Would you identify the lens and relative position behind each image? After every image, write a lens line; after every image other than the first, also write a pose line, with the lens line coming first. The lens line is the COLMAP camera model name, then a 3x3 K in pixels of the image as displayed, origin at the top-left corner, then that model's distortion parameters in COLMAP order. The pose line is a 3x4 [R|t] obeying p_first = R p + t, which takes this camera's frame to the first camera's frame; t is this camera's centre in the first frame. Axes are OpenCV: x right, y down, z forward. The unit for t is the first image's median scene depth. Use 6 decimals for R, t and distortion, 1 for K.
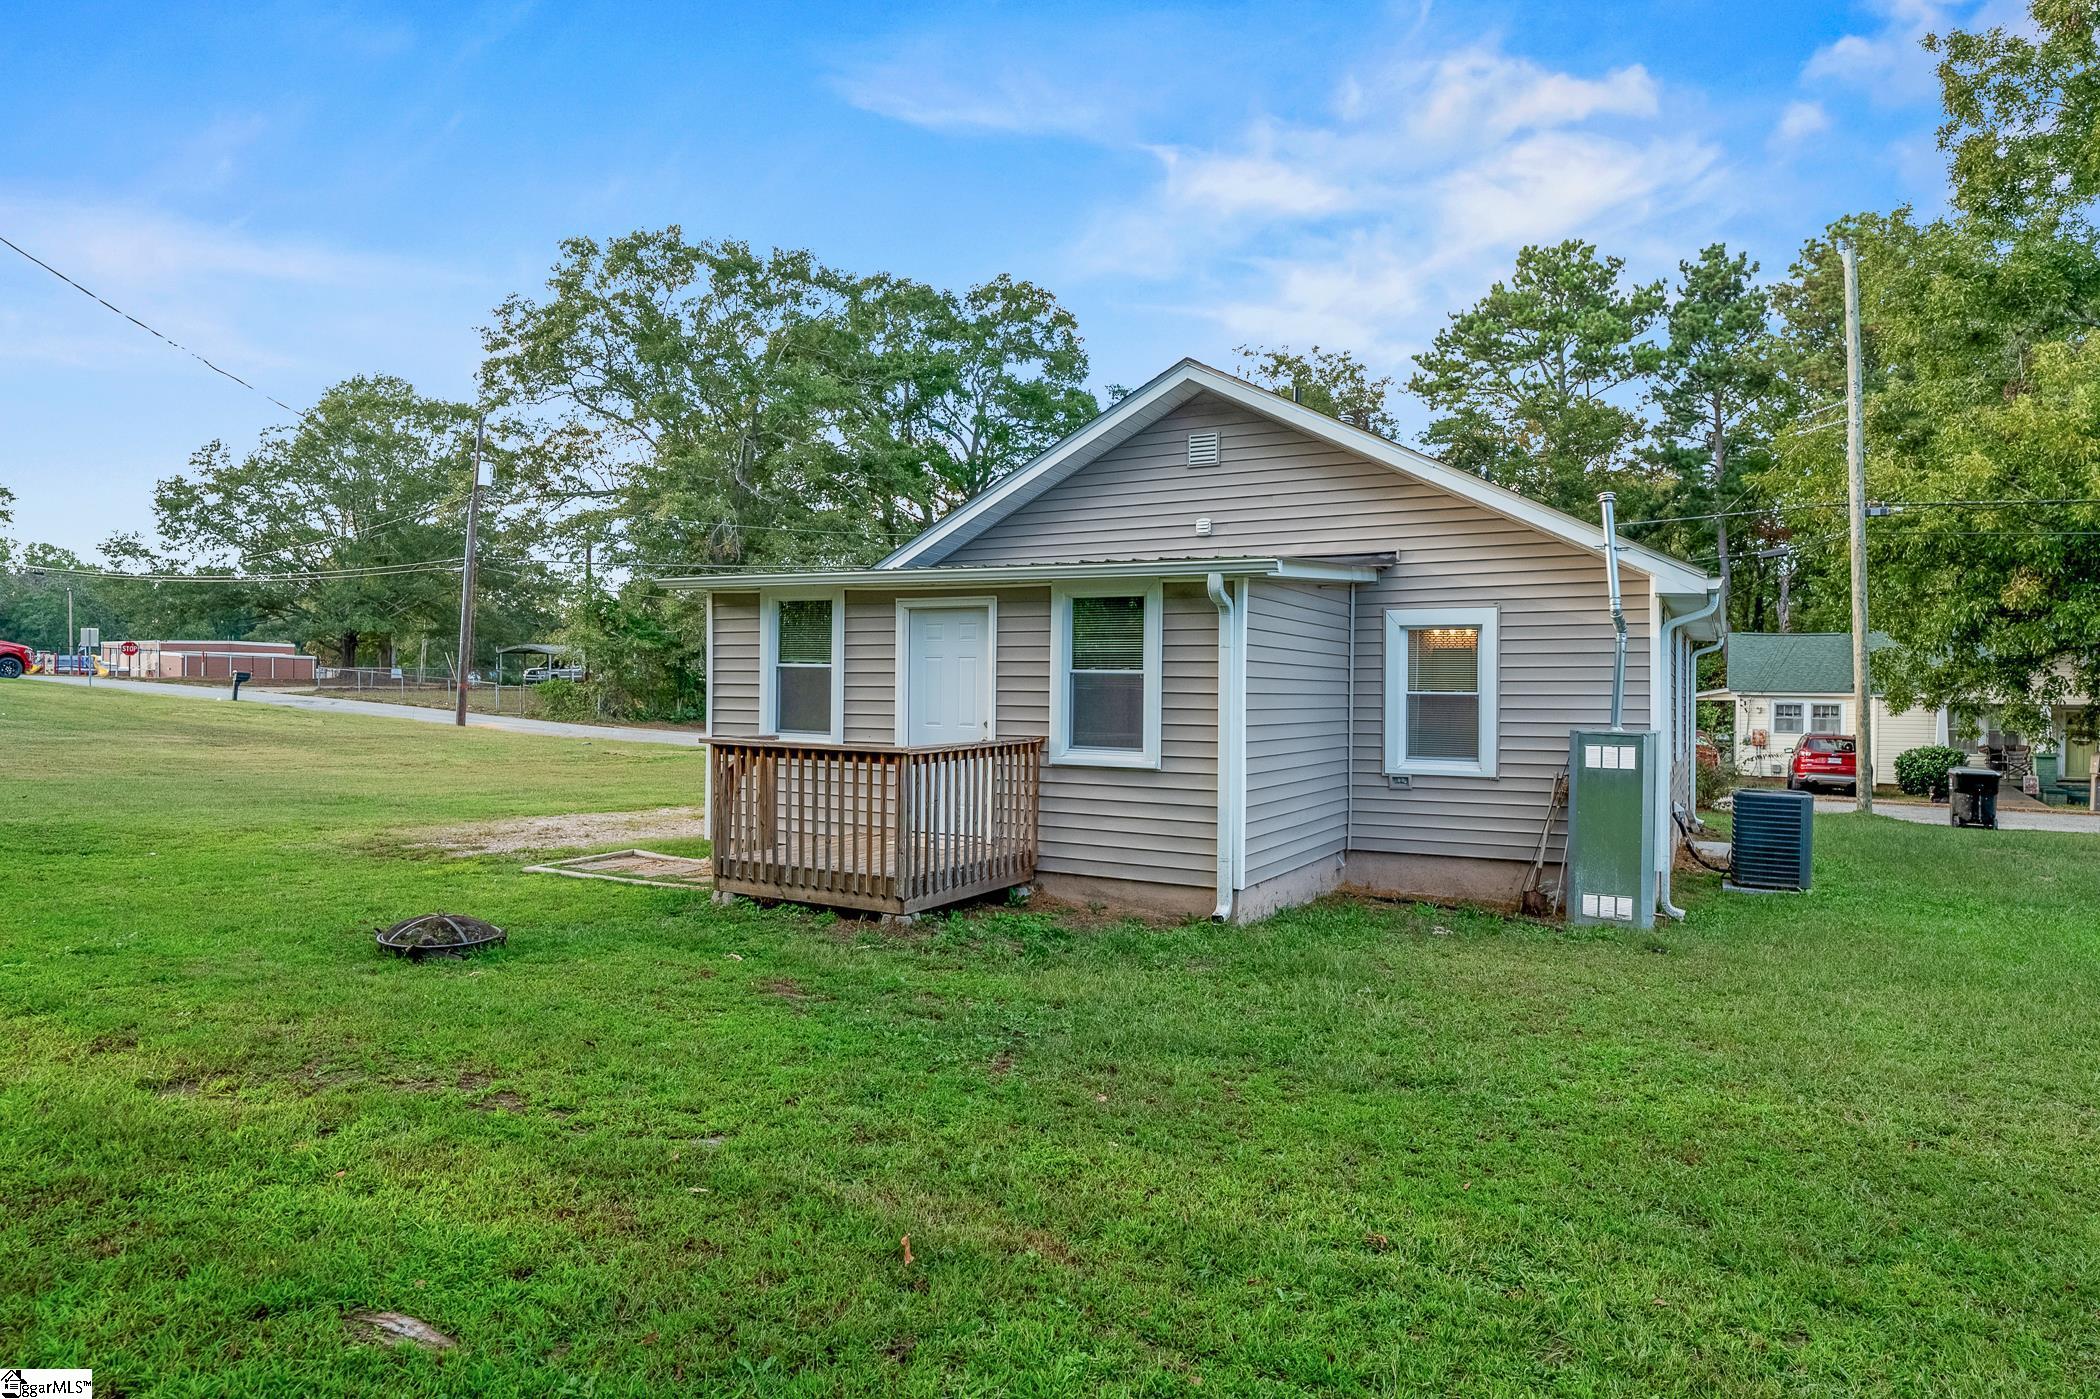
lens RADIAL K [[1232.4, 0, 1050.0], [0, 1232.4, 699.5], [0, 0, 1]] dist [0.019168, 0.000272]
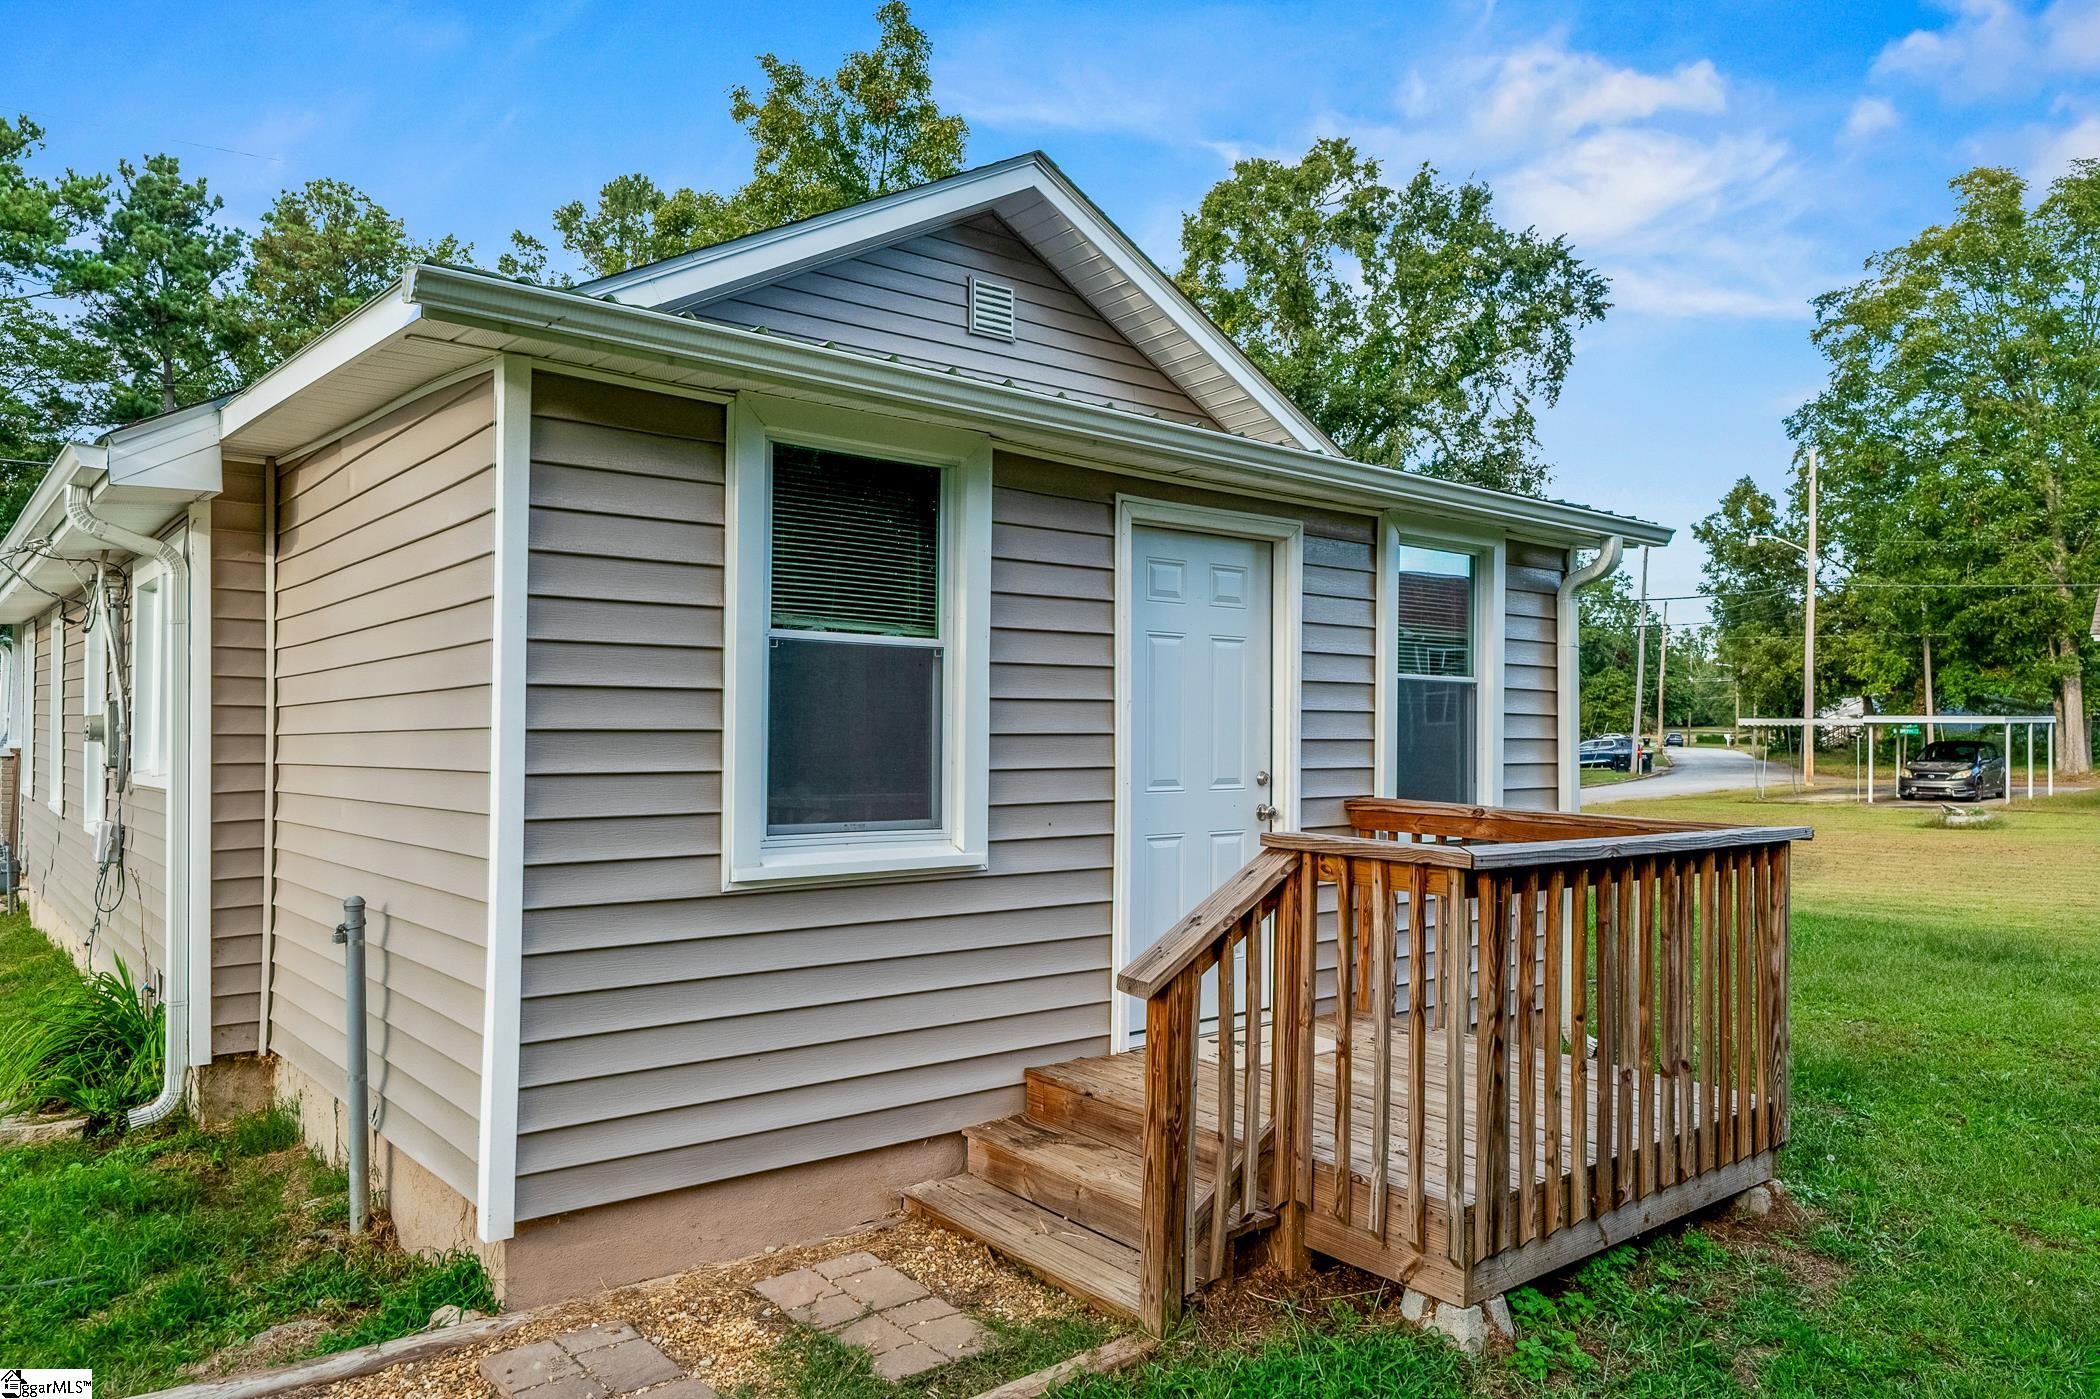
lens RADIAL K [[1417.9, 0, 1050.0], [0, 1417.9, 699.5], [0, 0, 1]] dist [0.002223, 0.002561]
pose [[0.369114, 0.008264, 0.929347, -0.562500], [0.009223, 0.999879, -0.012554, -0.004867], [-0.929338, 0.013205, 0.368993, 0.806248]]
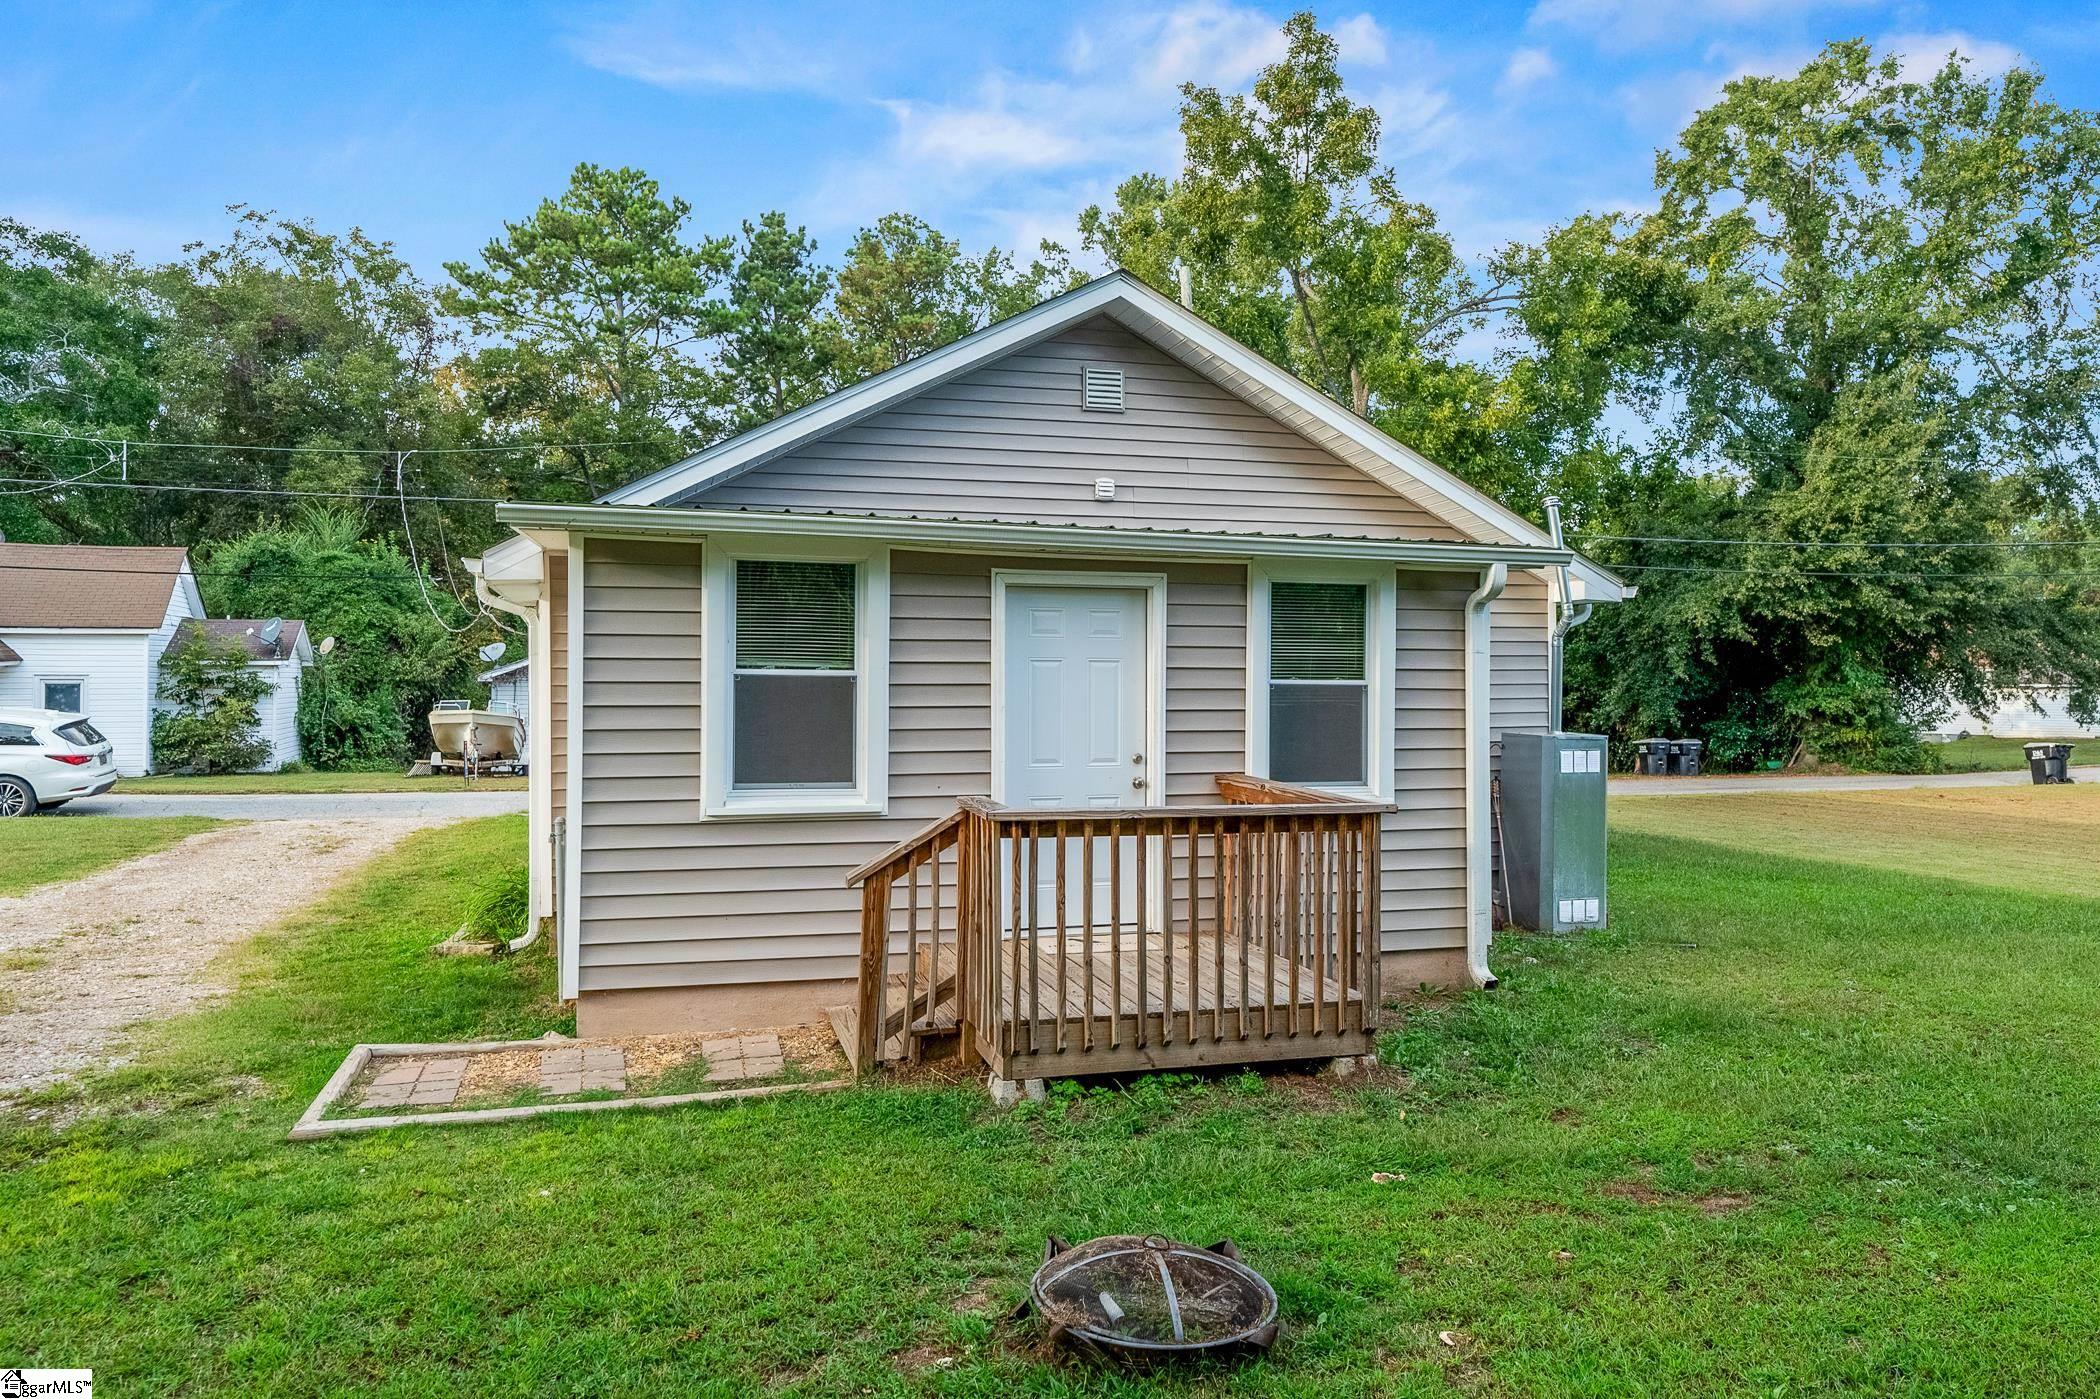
lens RADIAL K [[1436.0, 0, 1050.8], [0, 1436.0, 653.8], [0, 0, 1]] dist [0.006331, 0.000408]
pose [[0.701155, 0.002201, 0.713005, -0.608284], [0.013123, 0.999786, -0.015992, -0.024419], [-0.712888, 0.020570, 0.700976, 0.436637]]
